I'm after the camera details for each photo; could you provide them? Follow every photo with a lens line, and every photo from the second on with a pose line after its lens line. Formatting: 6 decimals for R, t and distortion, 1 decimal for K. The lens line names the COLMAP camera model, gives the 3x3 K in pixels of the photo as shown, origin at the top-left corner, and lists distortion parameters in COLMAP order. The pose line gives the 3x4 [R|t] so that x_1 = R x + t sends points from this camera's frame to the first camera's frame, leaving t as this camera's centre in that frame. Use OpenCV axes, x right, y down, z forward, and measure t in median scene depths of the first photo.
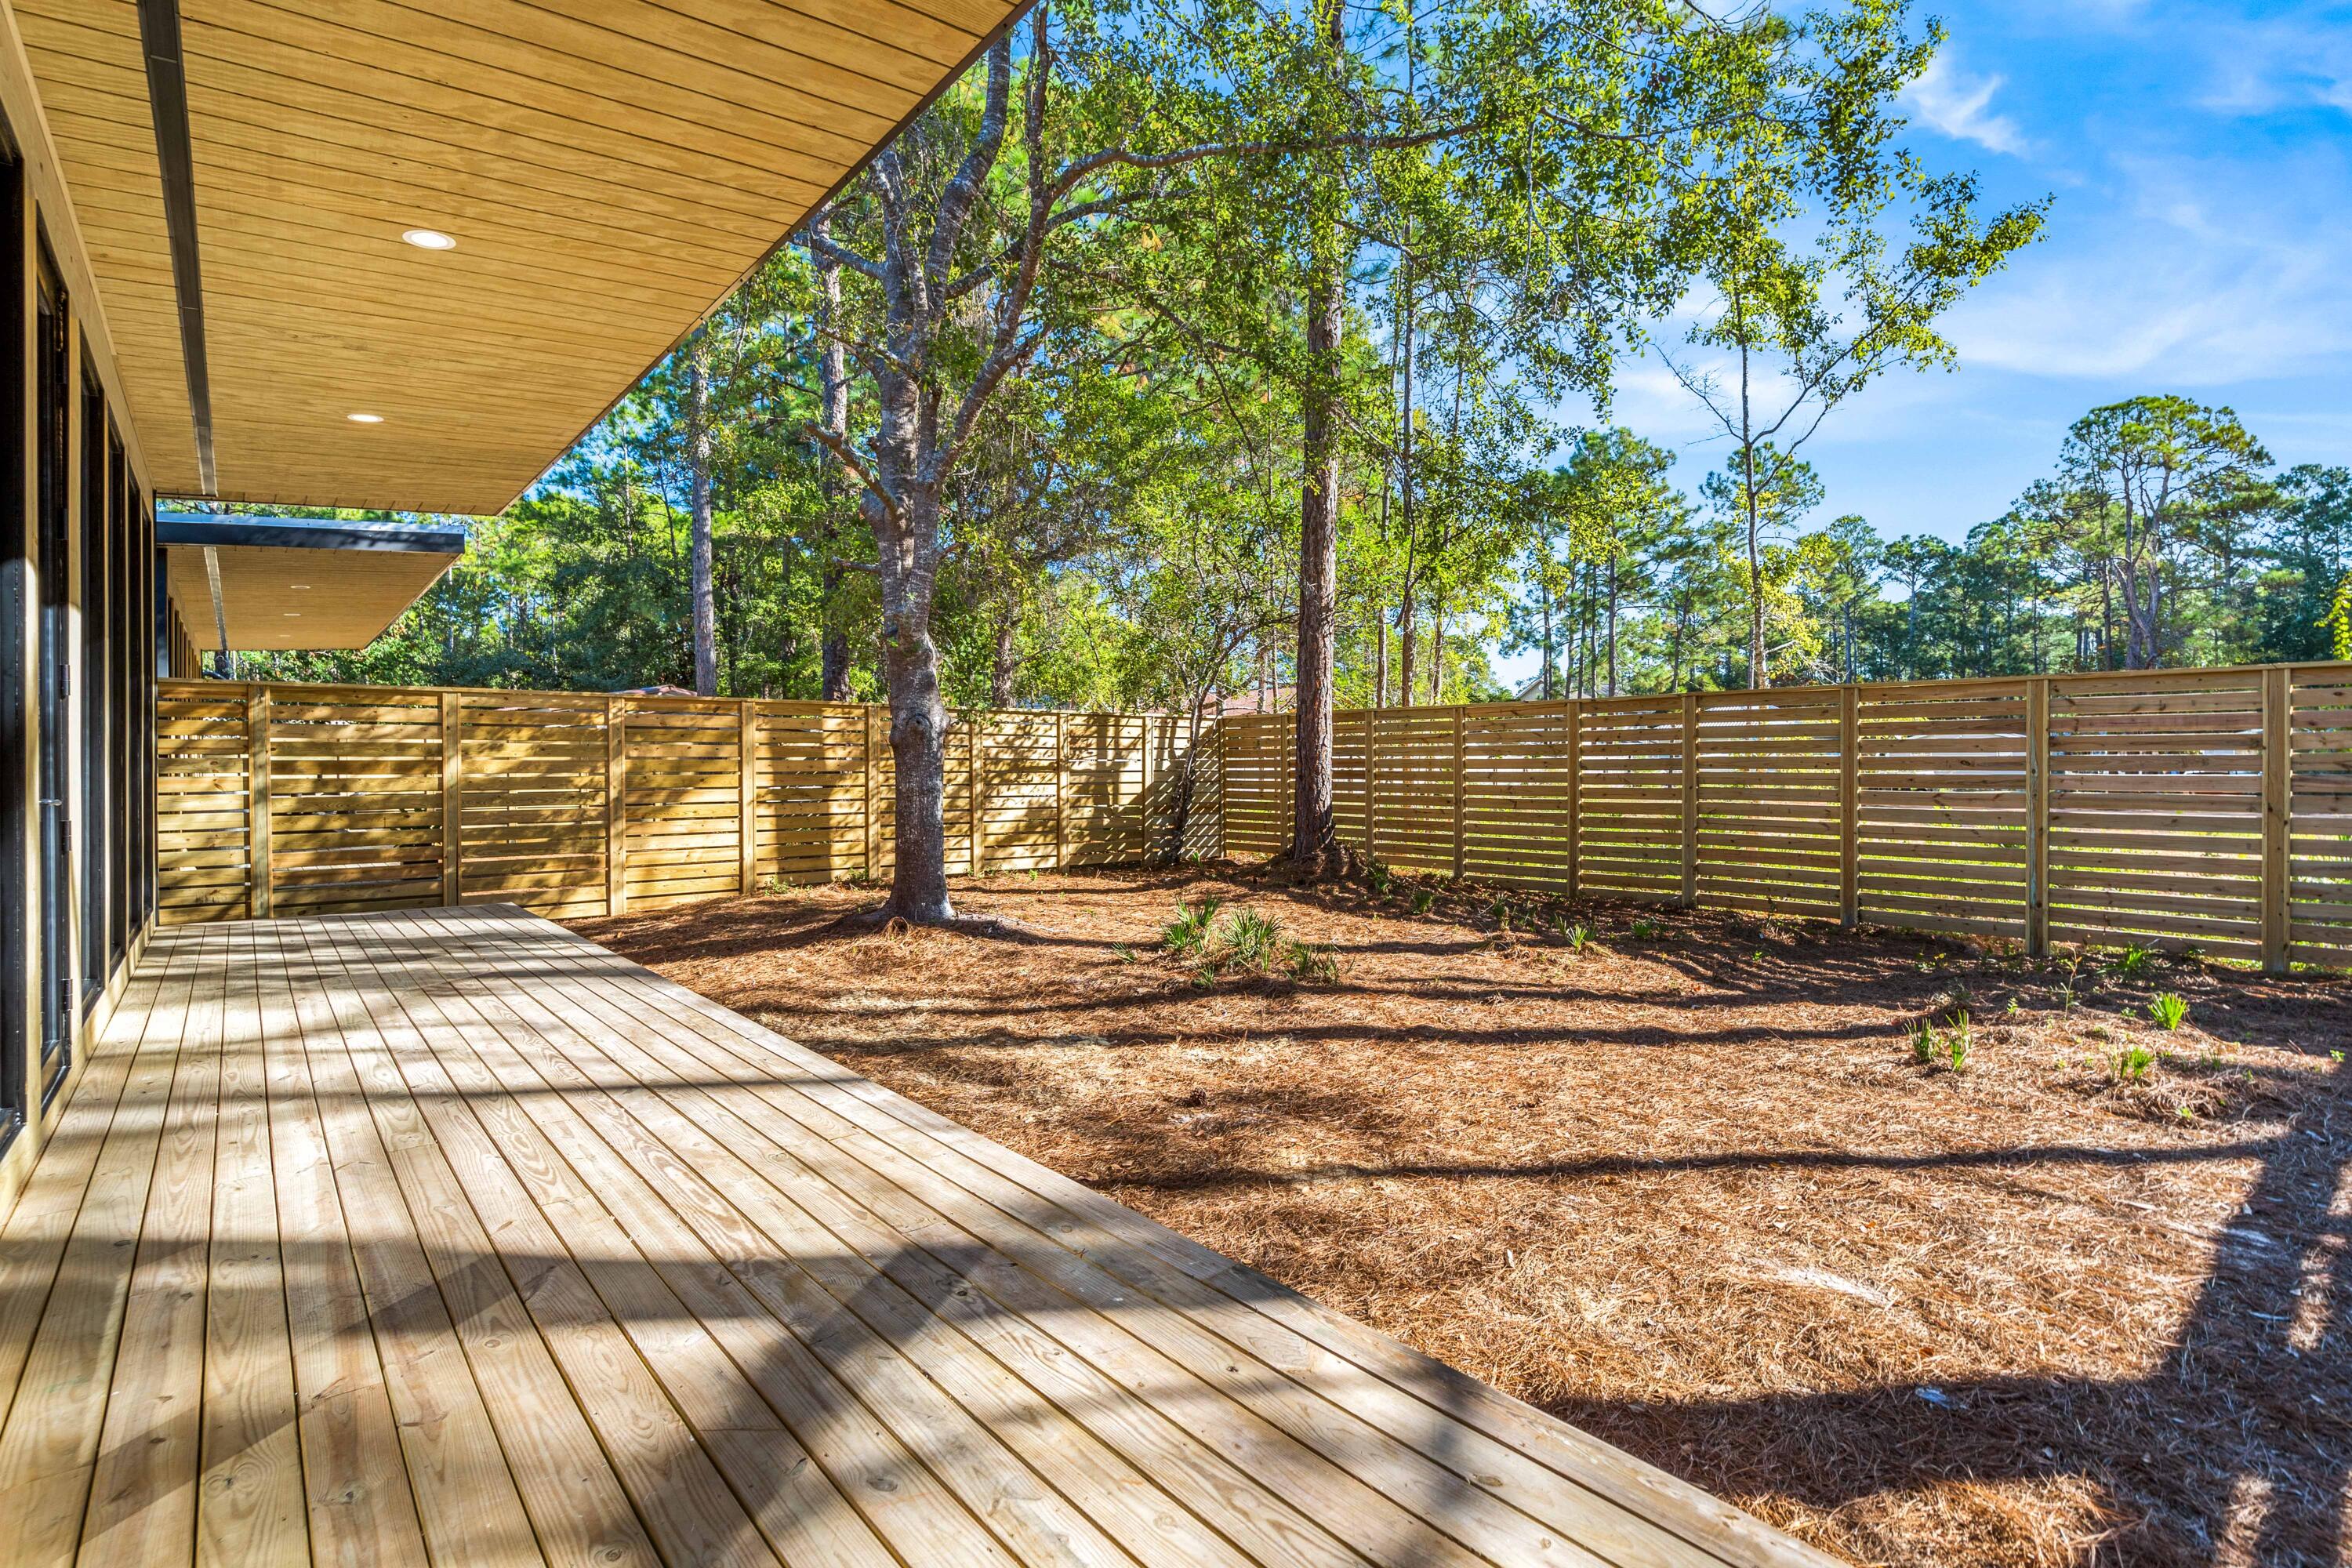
lens RADIAL K [[1087.4, 0, 1154.0], [0, 1087.4, 763.6], [0, 0, 1]] dist [-0.004404, 0.000071]
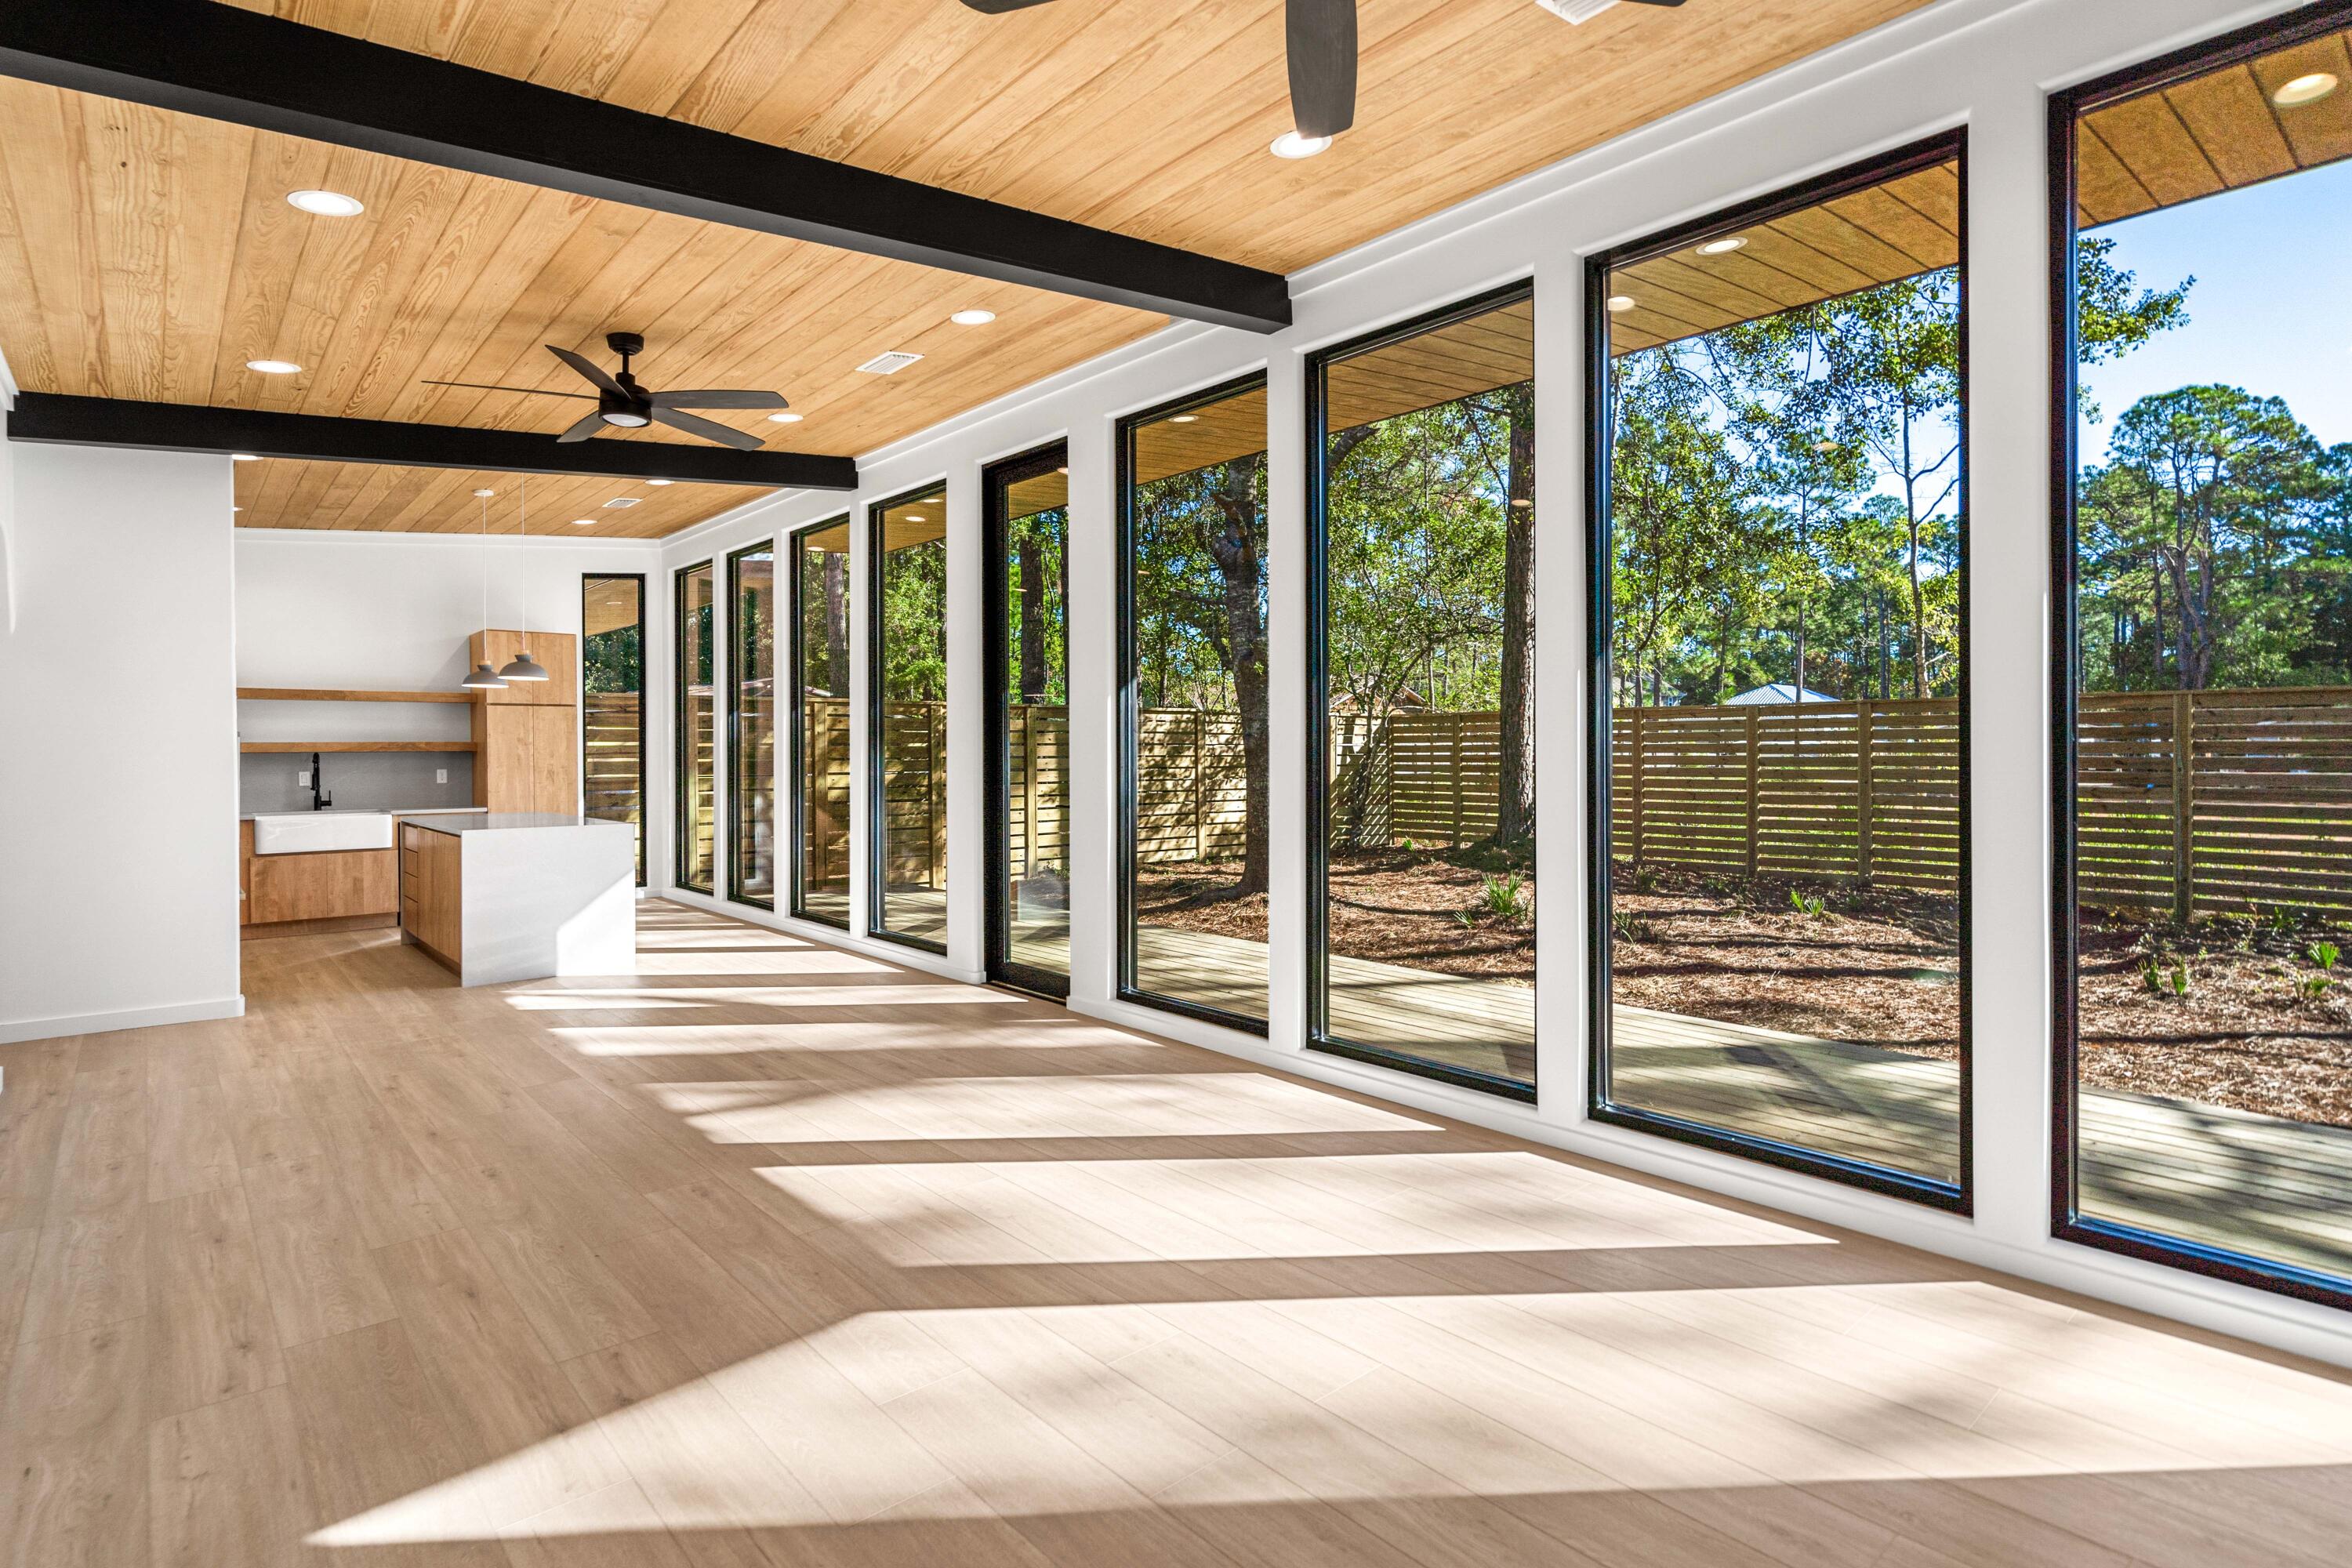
lens RADIAL K [[1158.0, 0, 1163.3], [0, 1158.0, 745.0], [0, 0, 1]] dist [0.004172, 0.001342]
pose [[0.999618, -0.002656, 0.027528, -0.194092], [0.002706, 0.999995, -0.001782, -0.011630], [-0.027523, 0.001856, 0.999619, -0.144612]]
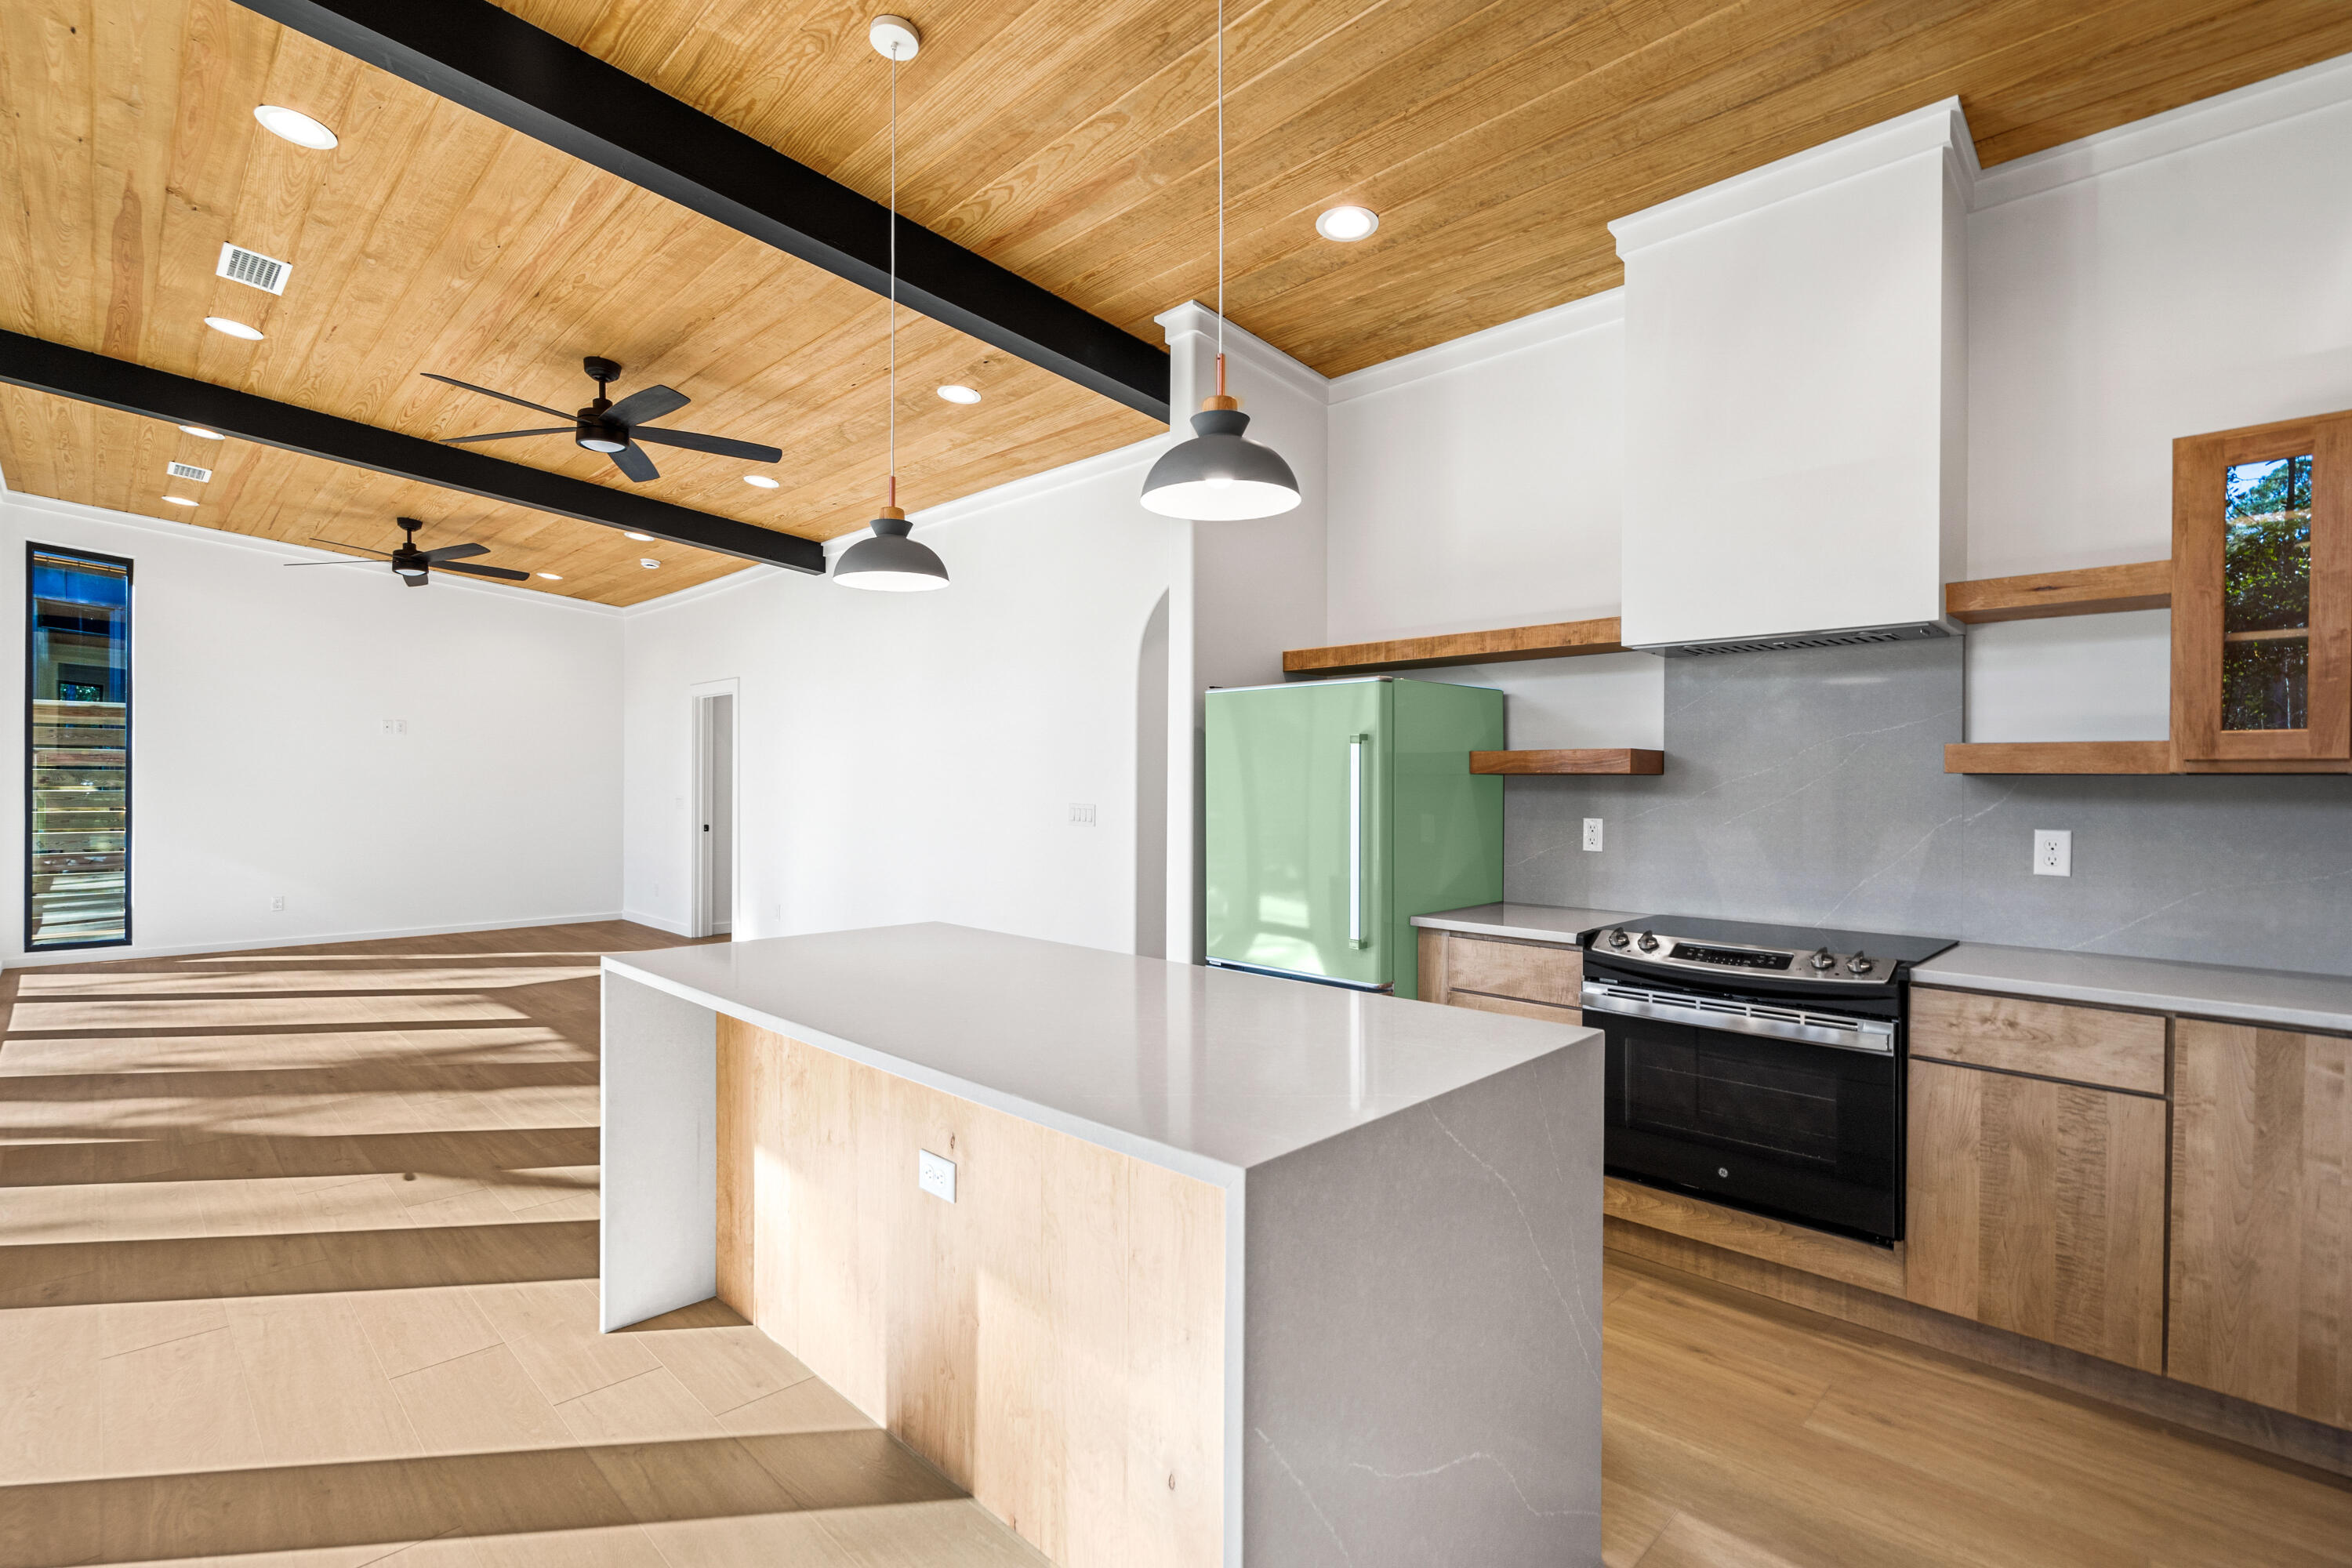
lens RADIAL K [[1091.1, 0, 1174.3], [0, 1091.1, 778.7], [0, 0, 1]] dist [0.000410, 0.001043]
pose [[-0.995488, -0.003267, -0.094826, -0.419067], [-0.002833, 0.999985, -0.004709, -0.008632], [0.094840, -0.004419, -0.995483, 0.391295]]
